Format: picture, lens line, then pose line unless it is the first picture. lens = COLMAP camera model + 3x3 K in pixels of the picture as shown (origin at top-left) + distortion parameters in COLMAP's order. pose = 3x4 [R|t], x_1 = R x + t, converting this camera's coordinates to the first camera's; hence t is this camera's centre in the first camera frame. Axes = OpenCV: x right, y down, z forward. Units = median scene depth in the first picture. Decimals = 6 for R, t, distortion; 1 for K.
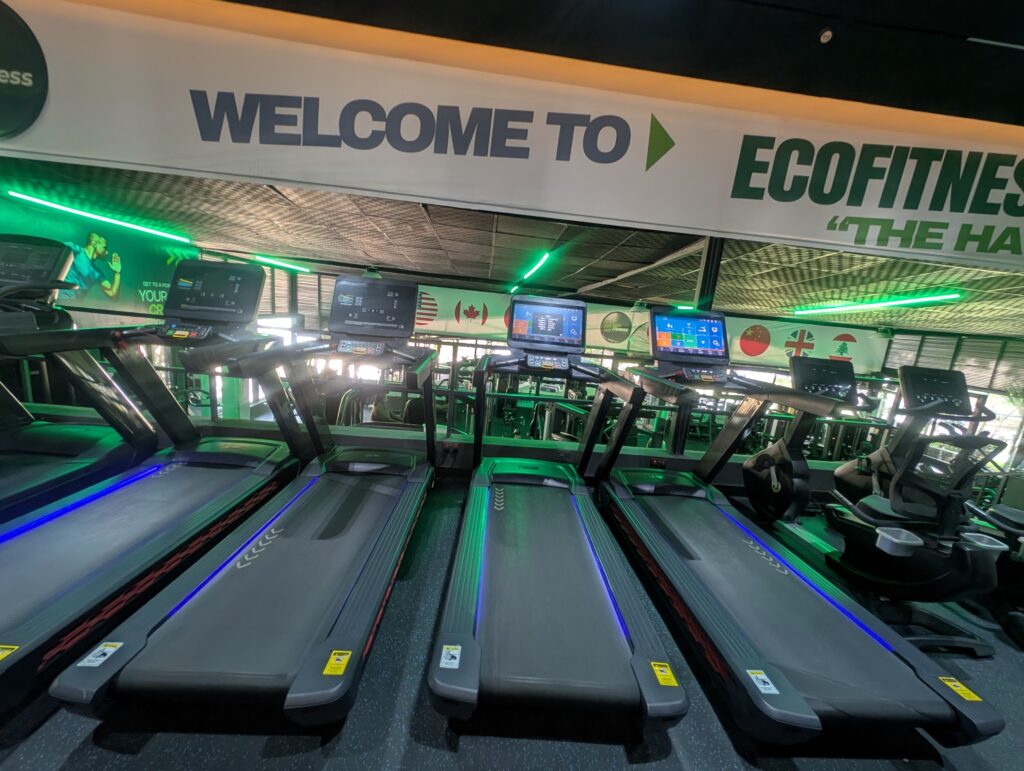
lens RADIAL K [[384.1, 0, 506.2], [0, 384.1, 389.4], [0, 0, 1]] dist [-0.003660, 0.000165]
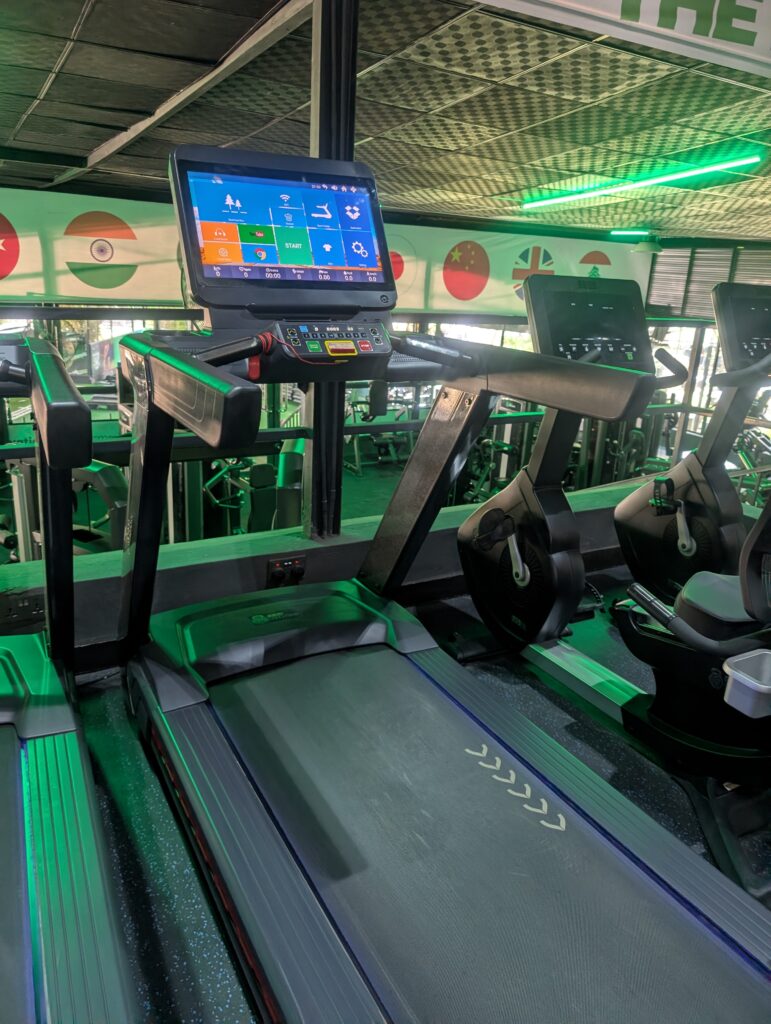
lens RADIAL K [[746.1, 0, 376.6], [0, 746.1, 508.9], [0, 0, 1]] dist [0.004584, -0.002476]
pose [[0.897674, -0.180273, 0.402099, 0.193589], [0.116489, 0.977109, 0.178010, -0.001528], [-0.424985, -0.112955, 0.898125, 0.268268]]
